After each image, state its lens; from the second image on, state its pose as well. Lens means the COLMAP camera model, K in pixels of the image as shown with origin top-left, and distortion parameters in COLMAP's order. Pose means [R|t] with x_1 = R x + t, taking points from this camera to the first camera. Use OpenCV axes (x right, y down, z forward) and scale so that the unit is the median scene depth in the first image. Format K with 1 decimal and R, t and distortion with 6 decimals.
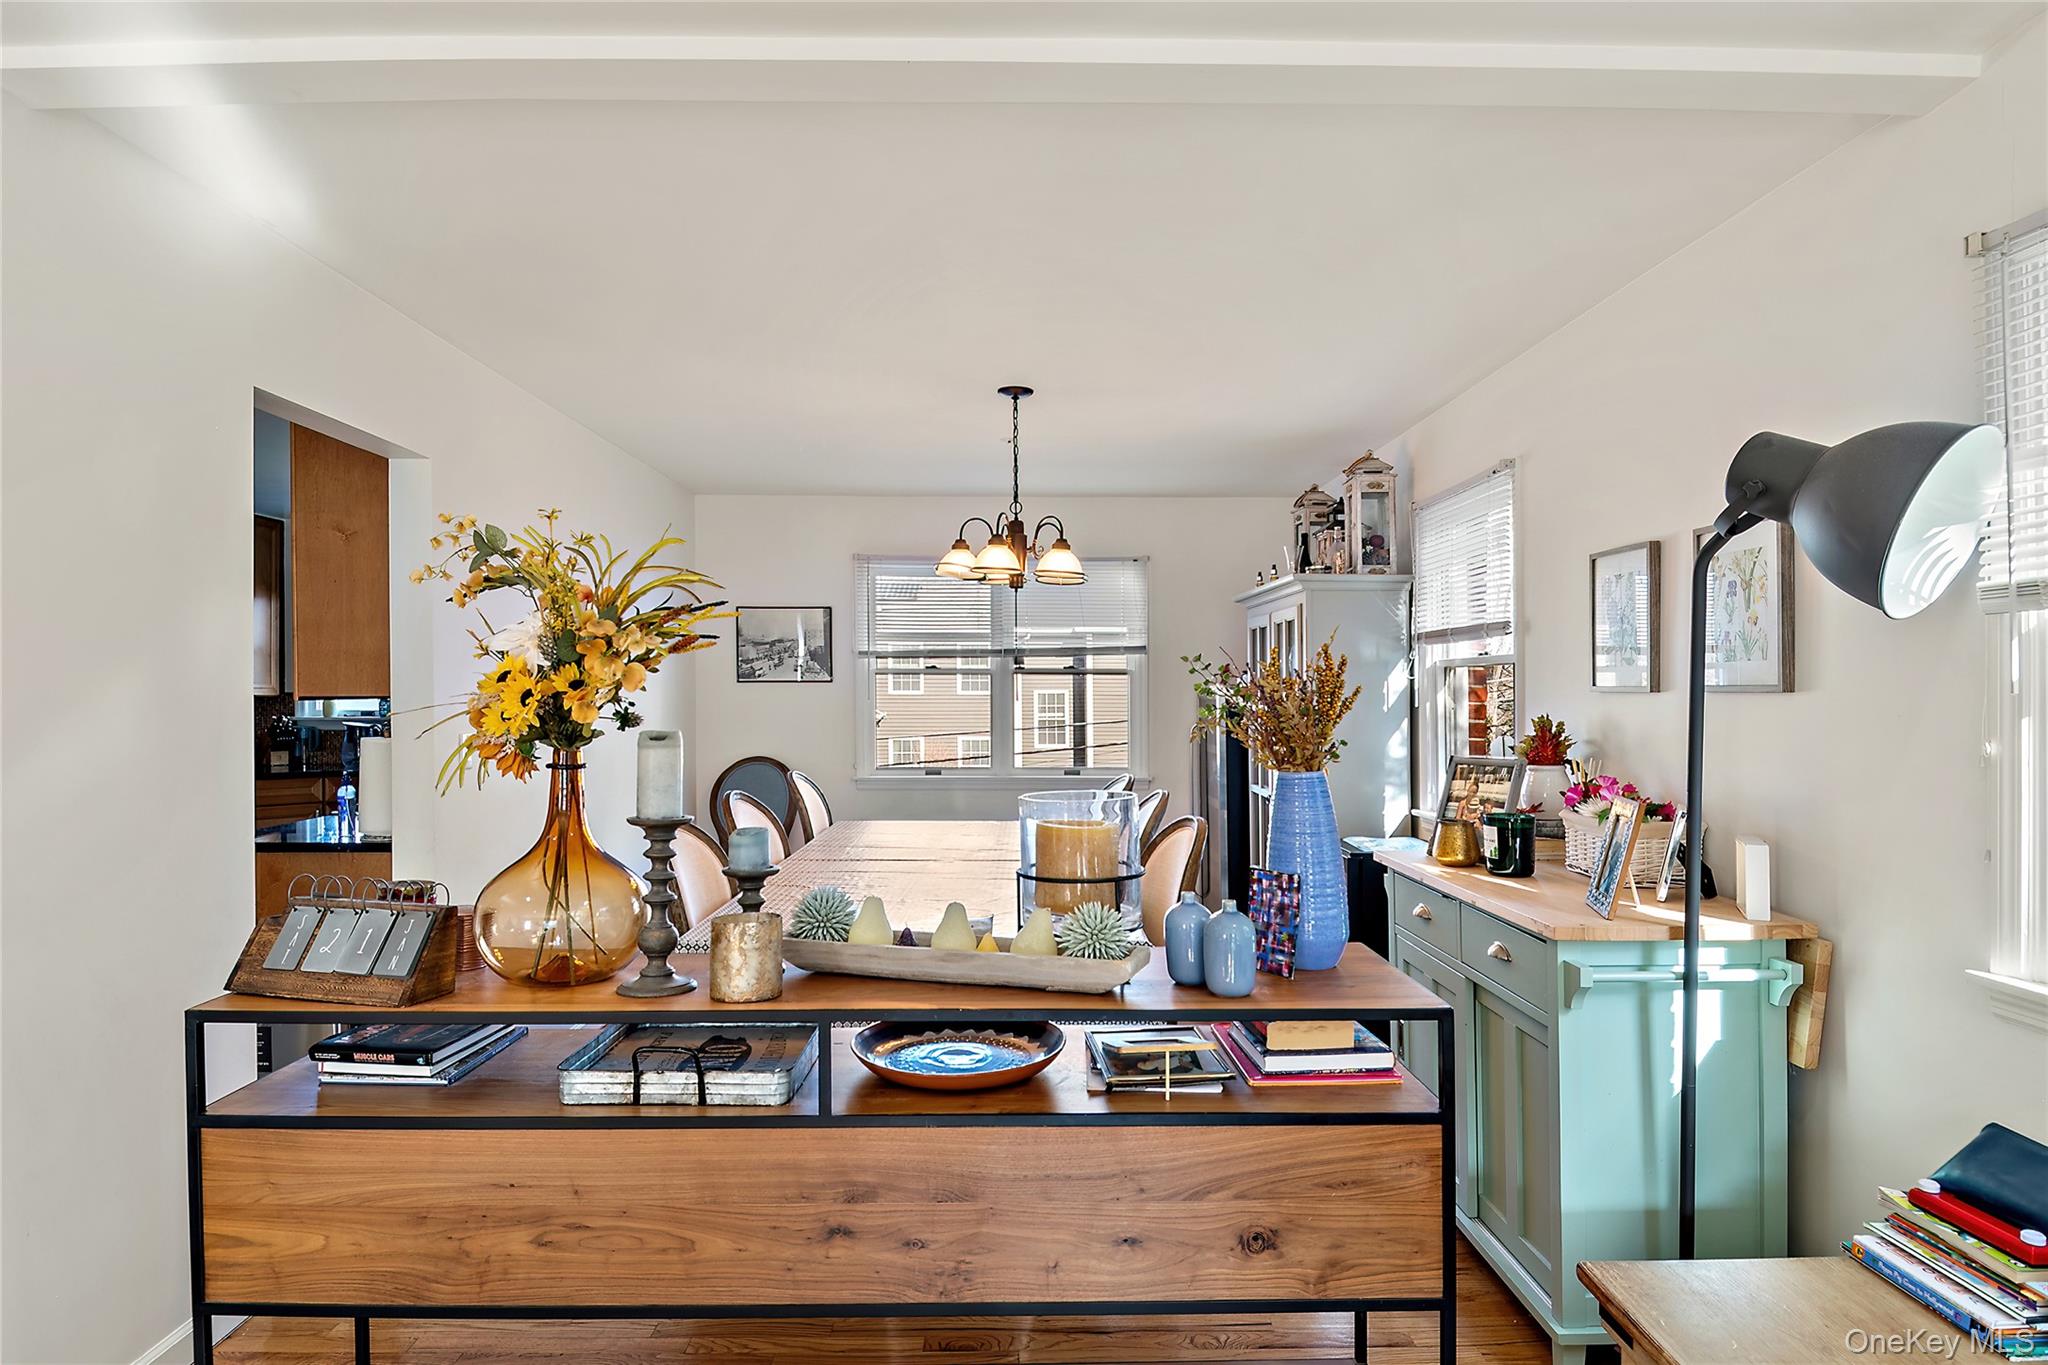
lens RADIAL K [[1109.5, 0, 1023.5], [0, 1109.5, 689.3], [0, 0, 1]] dist [0.018588, -0.007963]
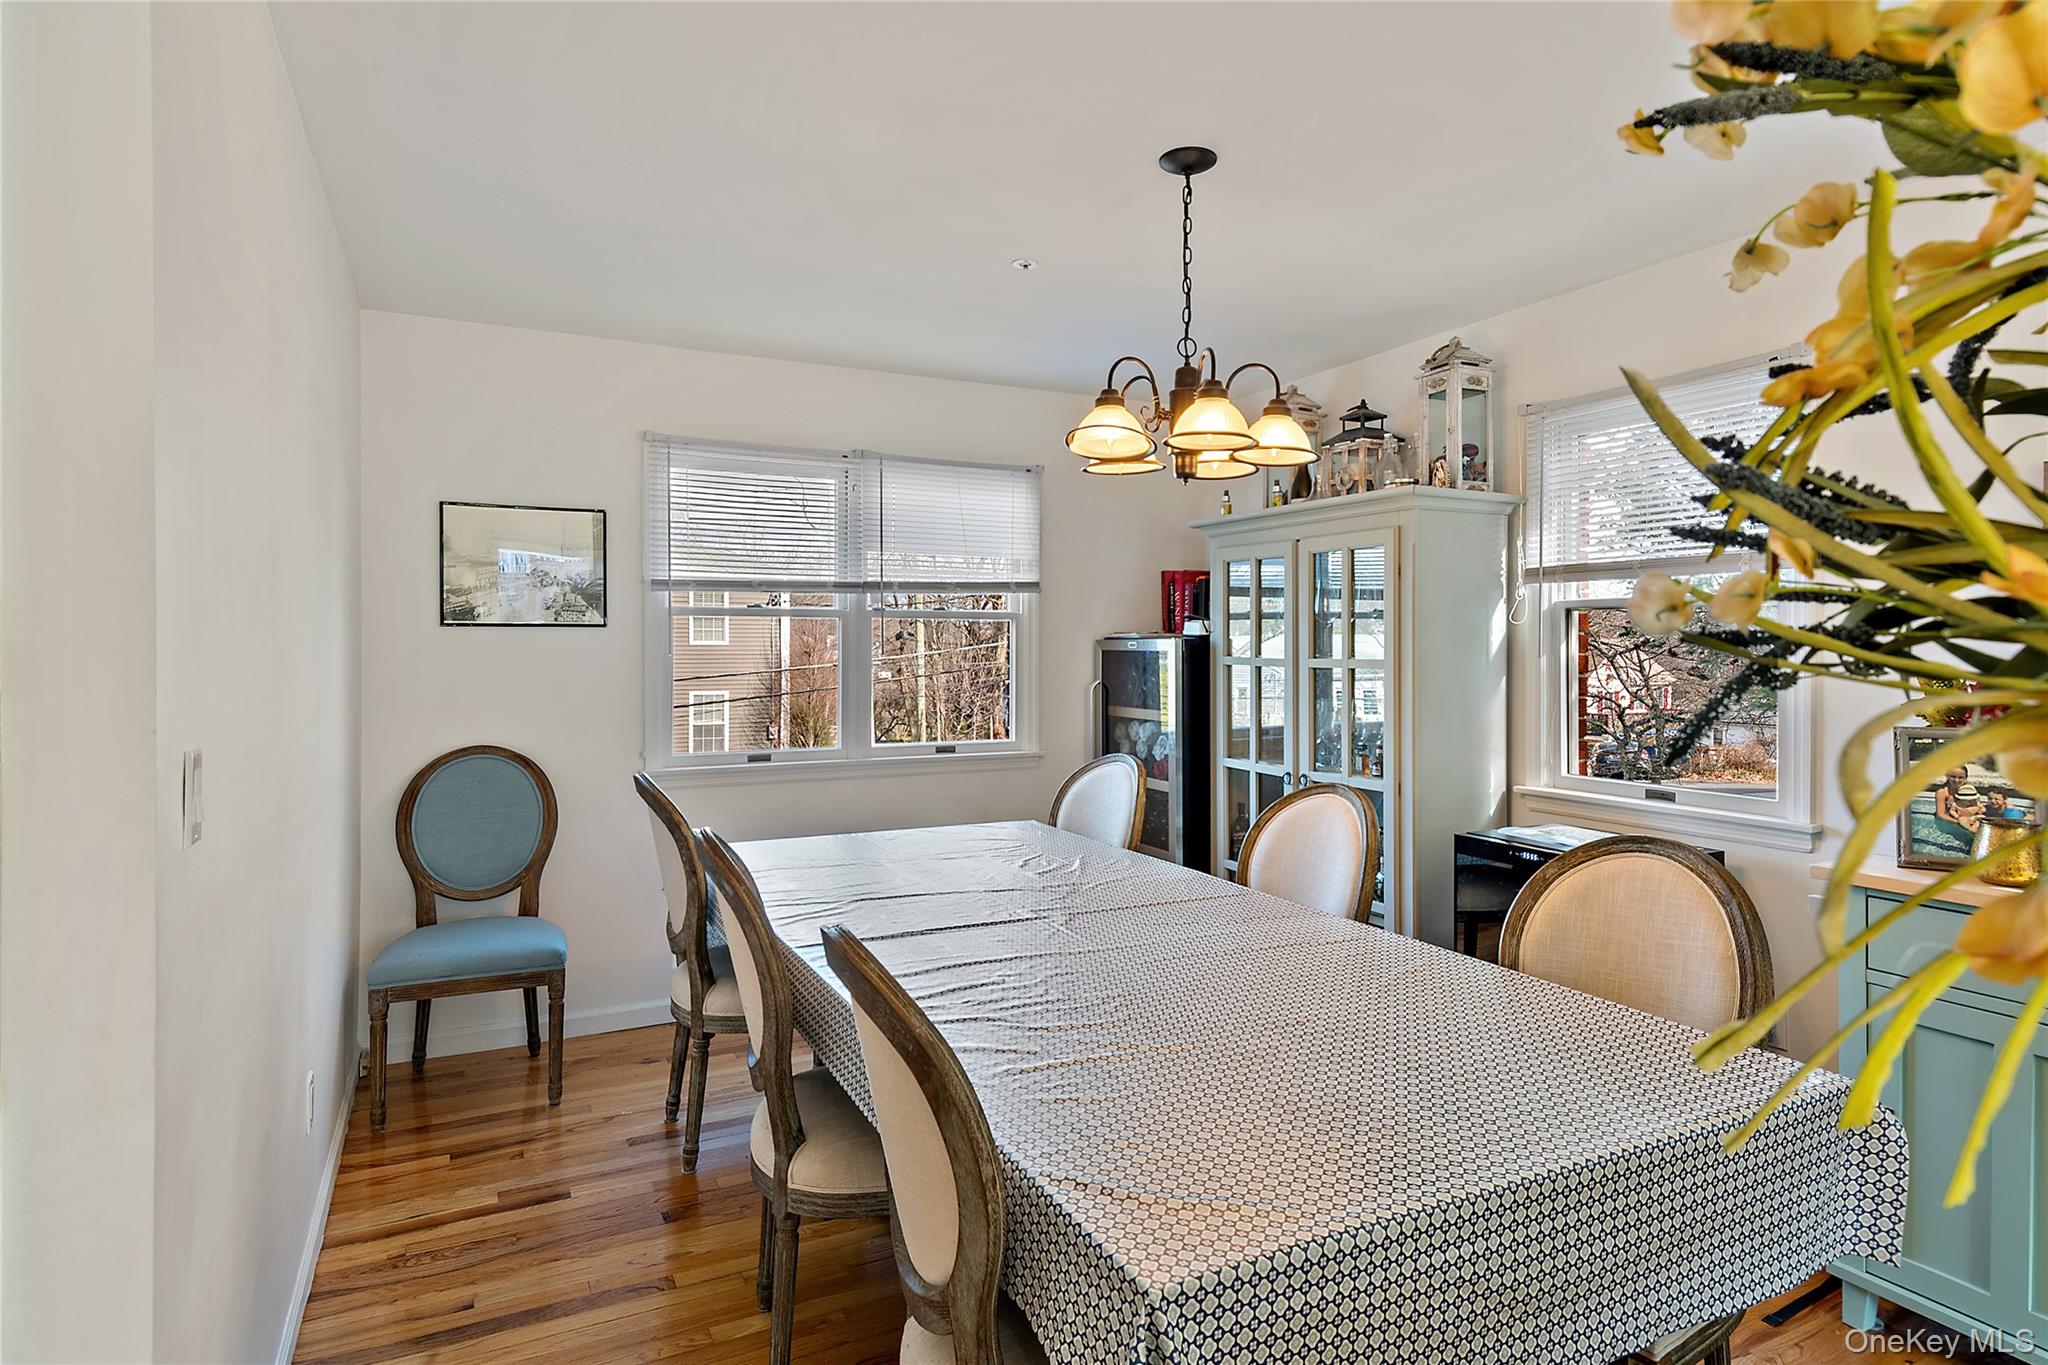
lens RADIAL K [[1109.5, 0, 1009.9], [0, 1109.5, 638.7], [0, 0, 1]] dist [0.018588, -0.007963]
pose [[0.902589, 0.000425, 0.430502, -0.695449], [0.000062, 0.999999, -0.001116, 0.004147], [-0.430502, 0.001034, 0.902589, 0.899646]]
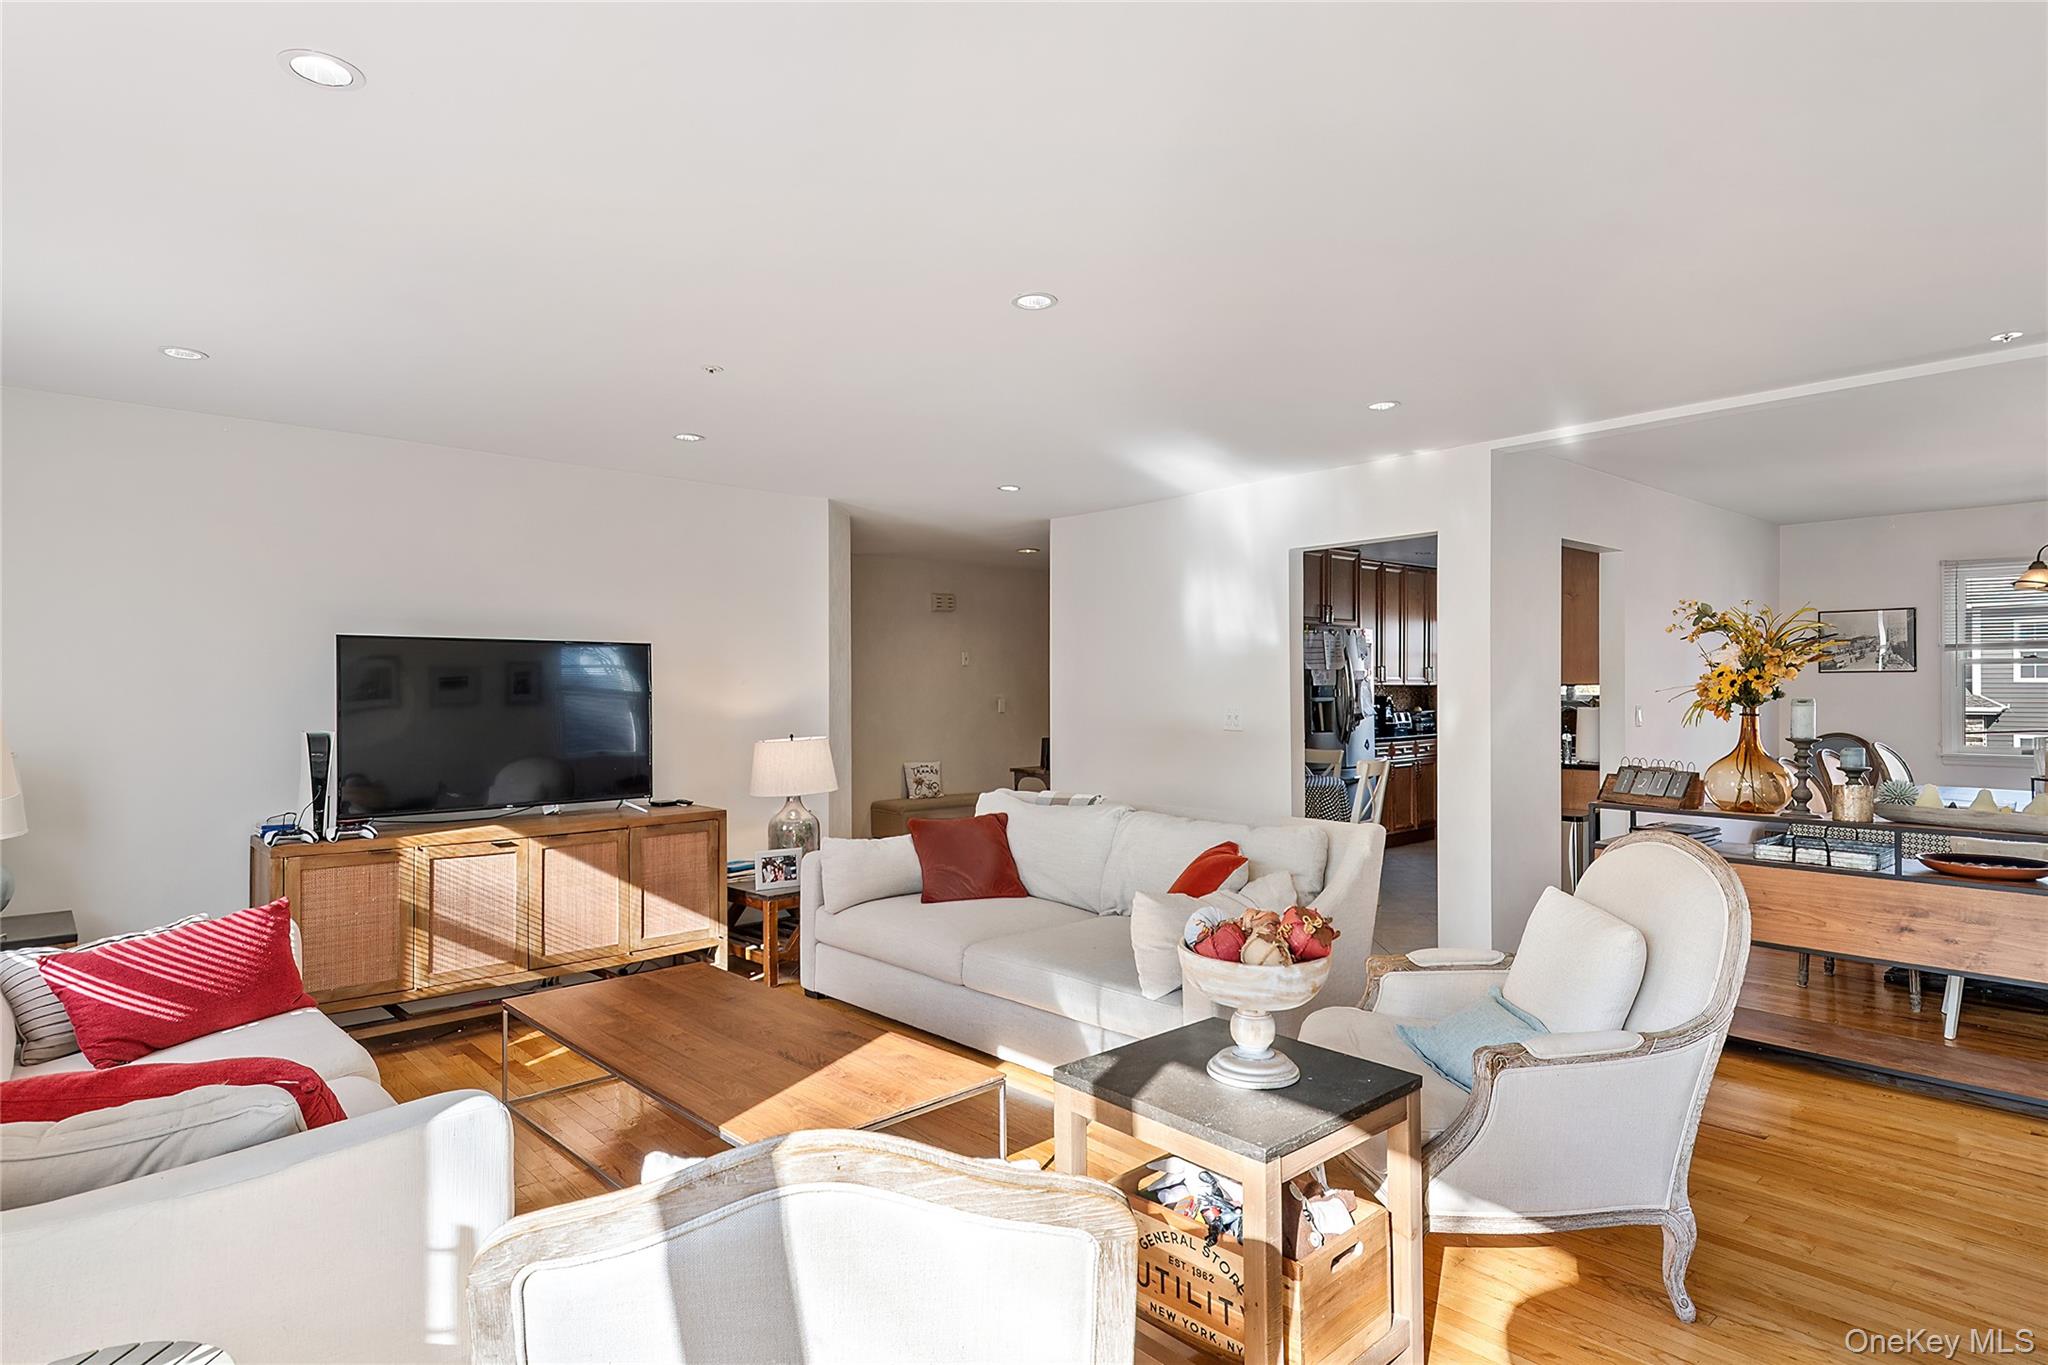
lens RADIAL K [[1109.5, 0, 1021.0], [0, 1109.5, 699.1], [0, 0, 1]] dist [0.018588, -0.007963]
pose [[0.657518, 0.006818, -0.753408, 0.281777], [0.006824, 0.999864, 0.015004, -0.003694], [0.753408, -0.015006, 0.657382, -1.428533]]
